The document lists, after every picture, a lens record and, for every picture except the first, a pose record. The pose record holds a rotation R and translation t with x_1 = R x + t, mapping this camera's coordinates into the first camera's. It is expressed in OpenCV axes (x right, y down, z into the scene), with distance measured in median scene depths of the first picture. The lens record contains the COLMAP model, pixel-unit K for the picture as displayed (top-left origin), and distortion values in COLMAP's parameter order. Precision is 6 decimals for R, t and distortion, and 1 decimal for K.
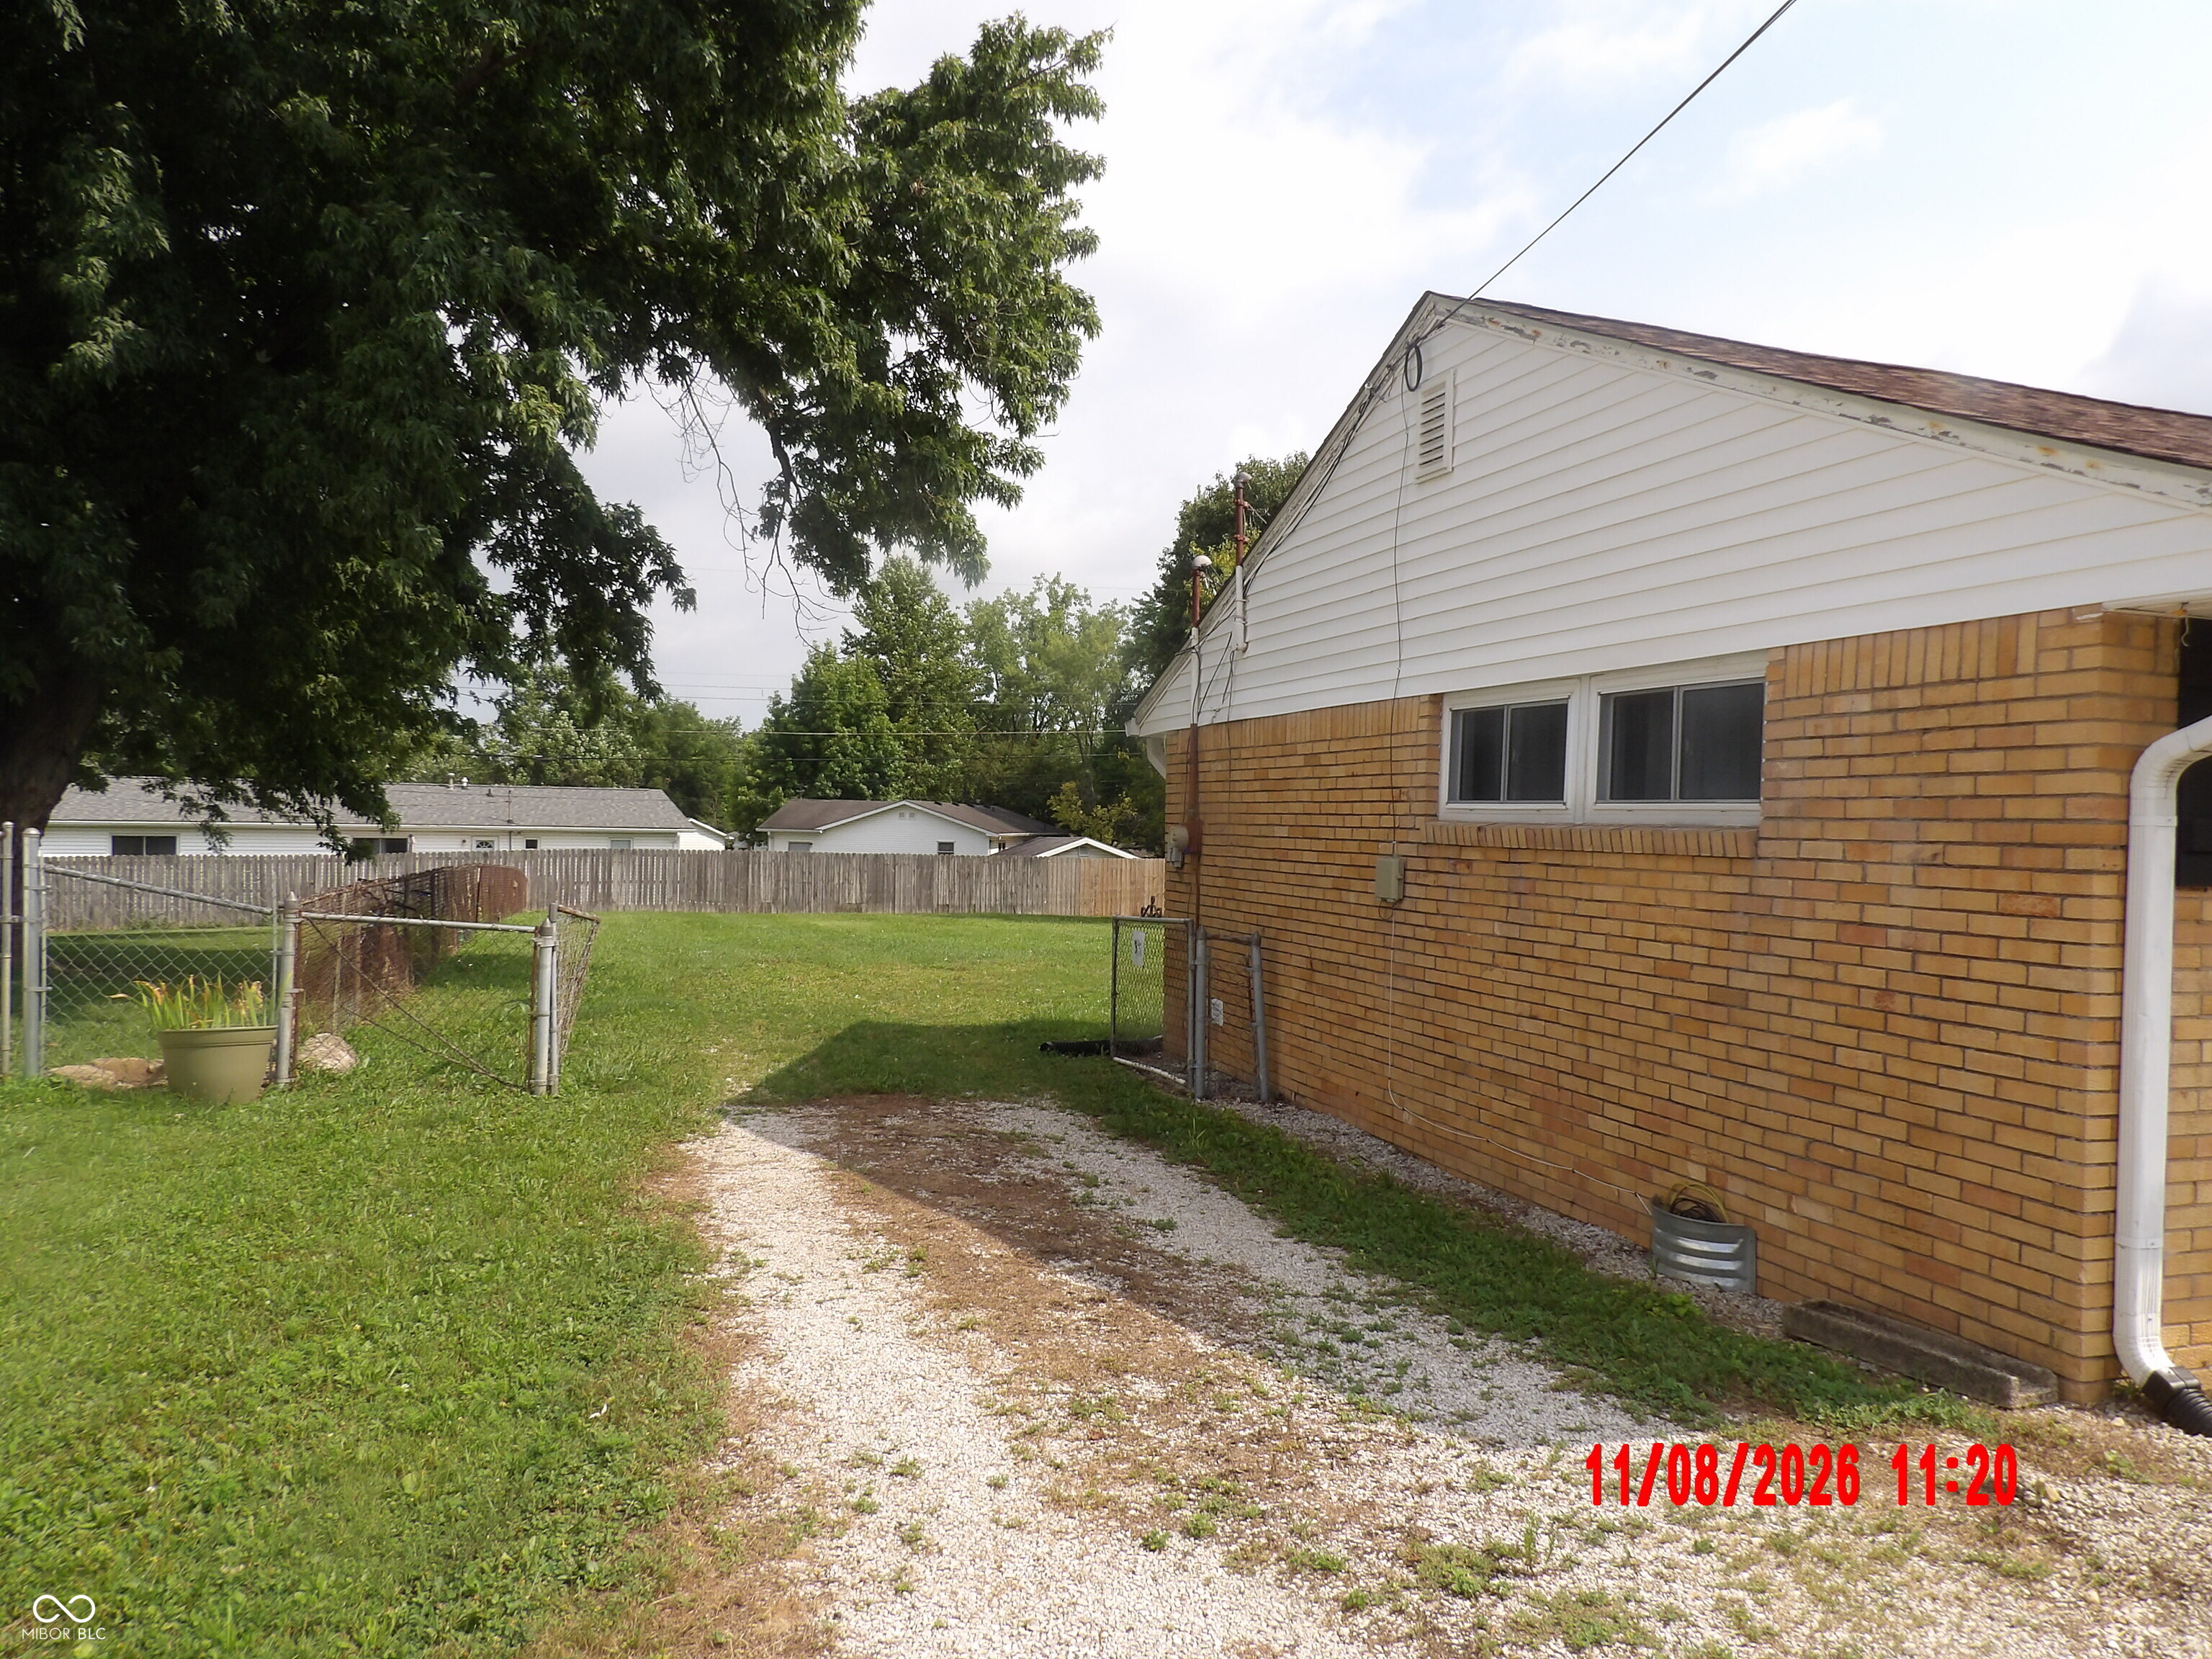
lens RADIAL K [[1552.8, 0, 1106.0], [0, 1552.8, 829.5], [0, 0, 1]] dist [-0.002818, -0.000628]
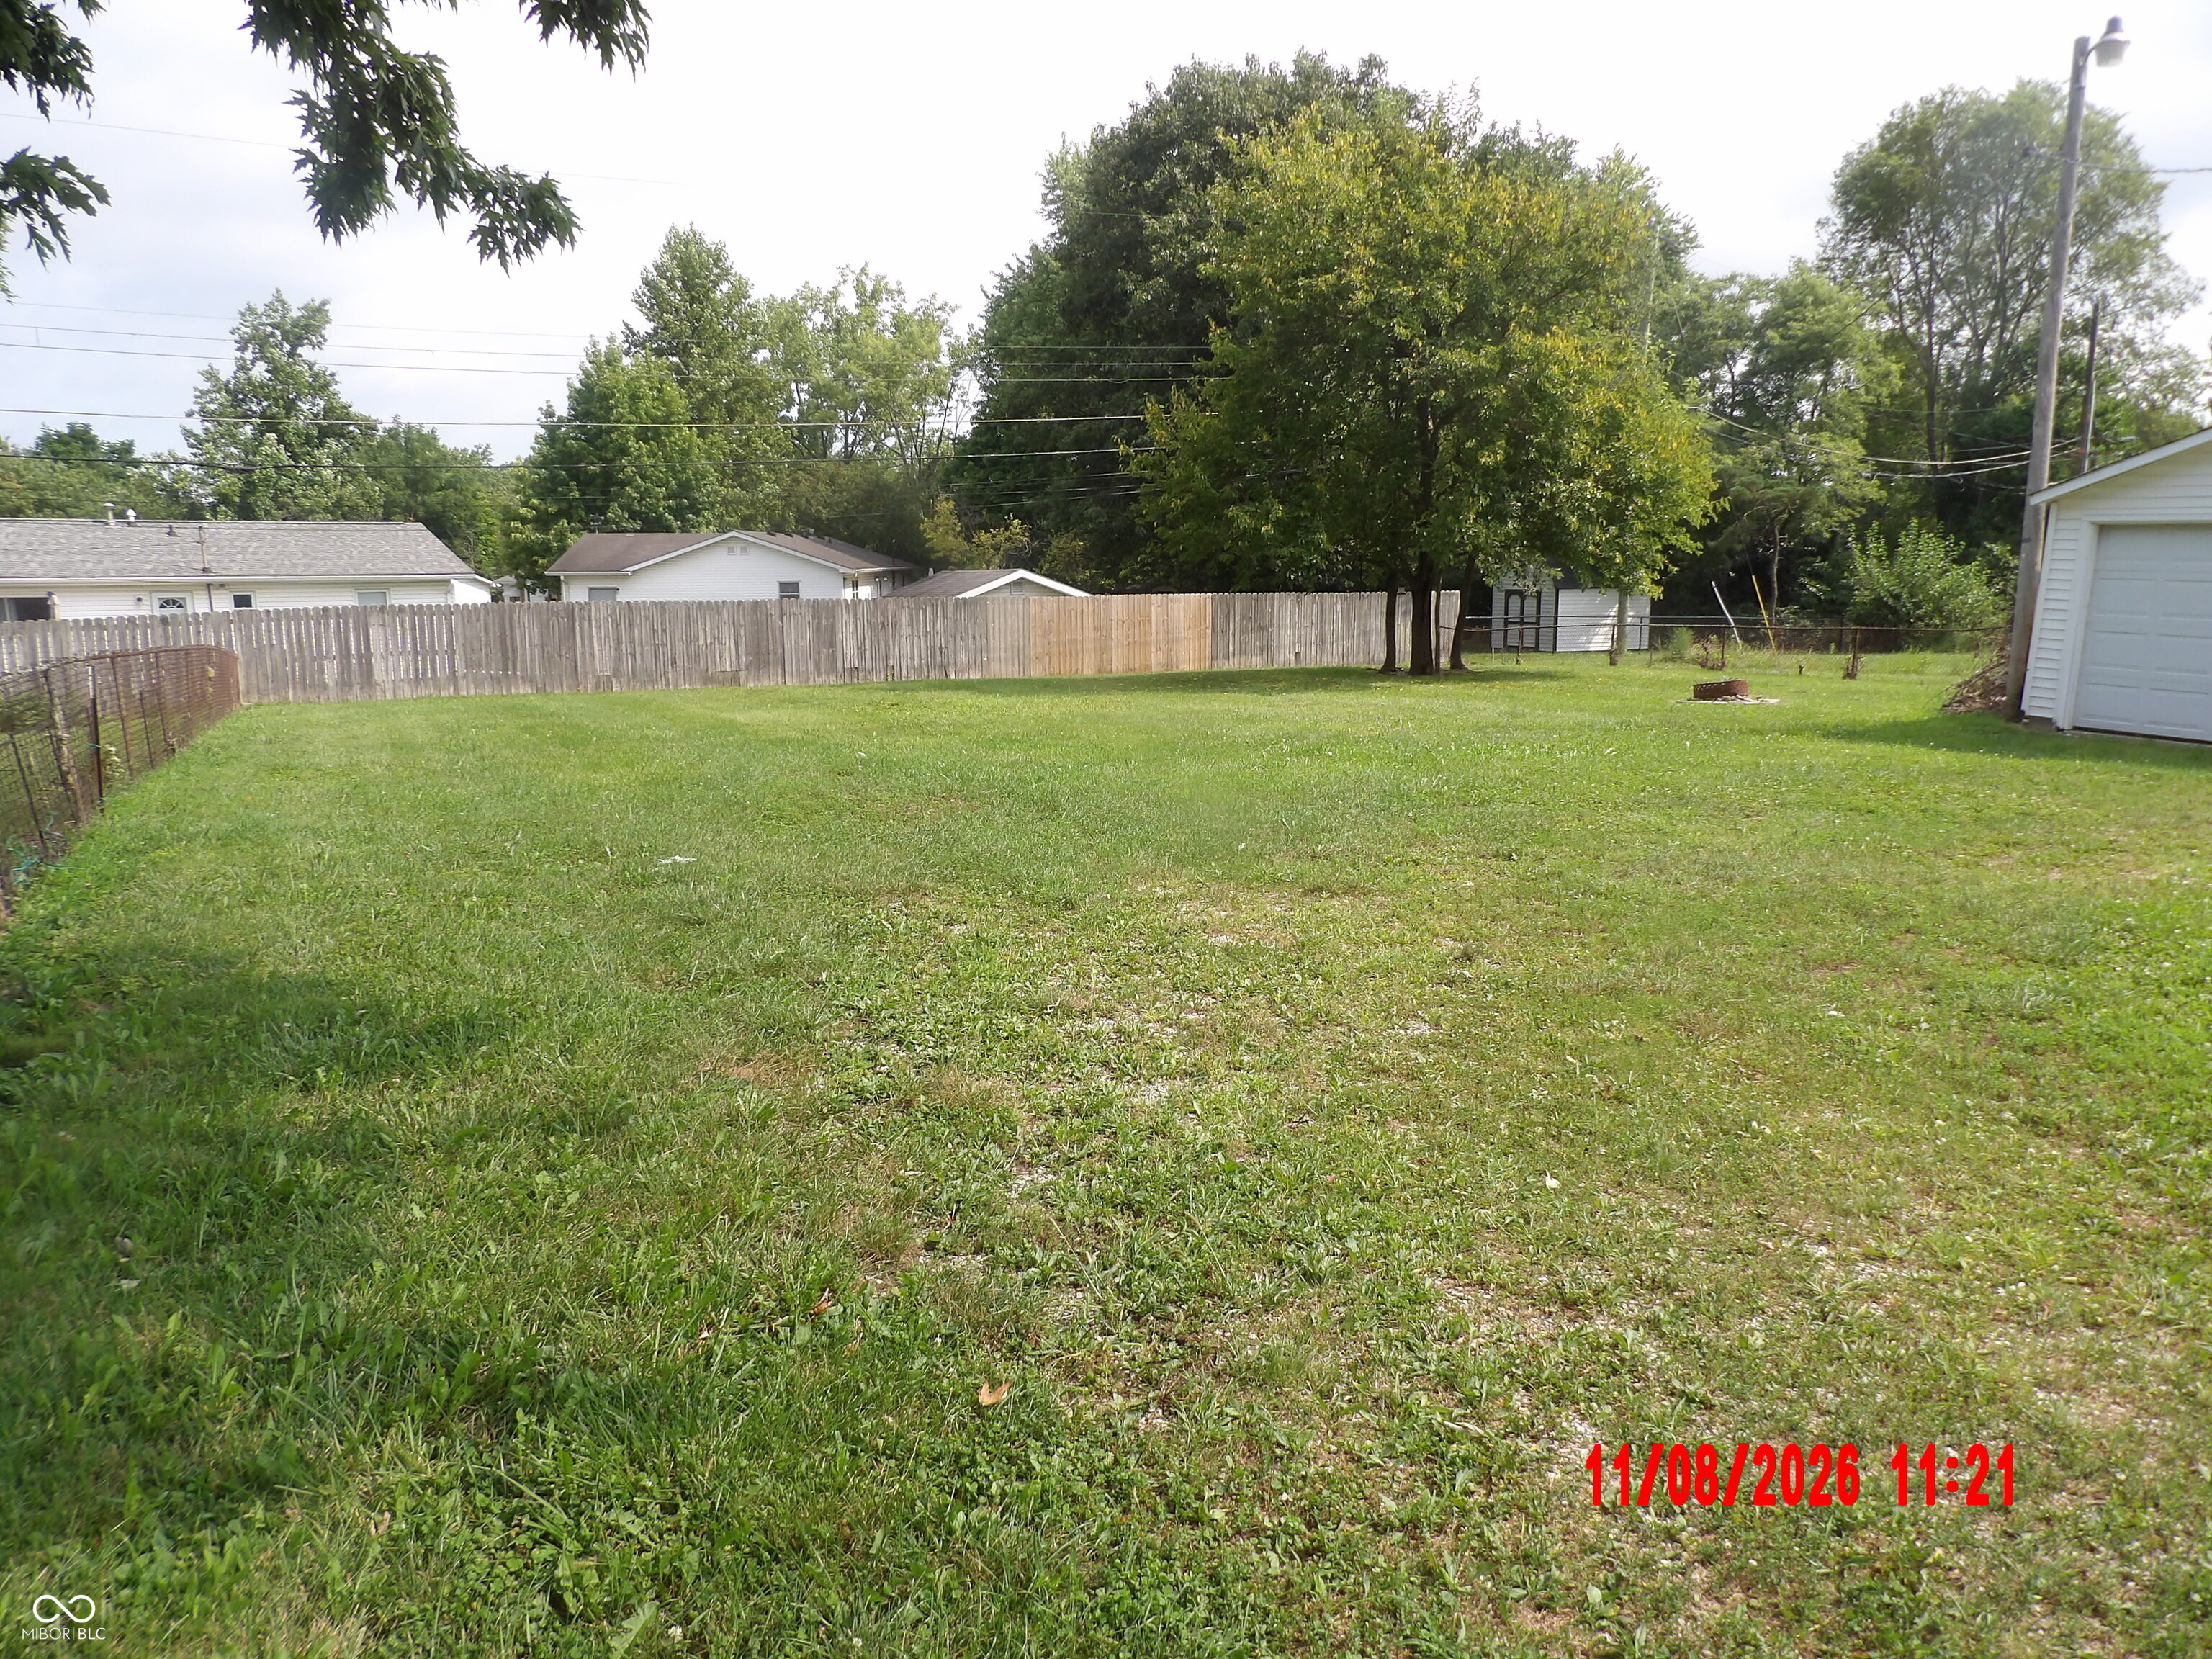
lens RADIAL K [[1577.9, 0, 1106.0], [0, 1577.9, 829.5], [0, 0, 1]] dist [-0.067941, 0.117287]
pose [[0.989696, -0.048651, 0.134667, -0.047392], [0.025475, 0.985330, 0.168750, 0.000926], [-0.140901, -0.163581, 0.976416, 0.134686]]
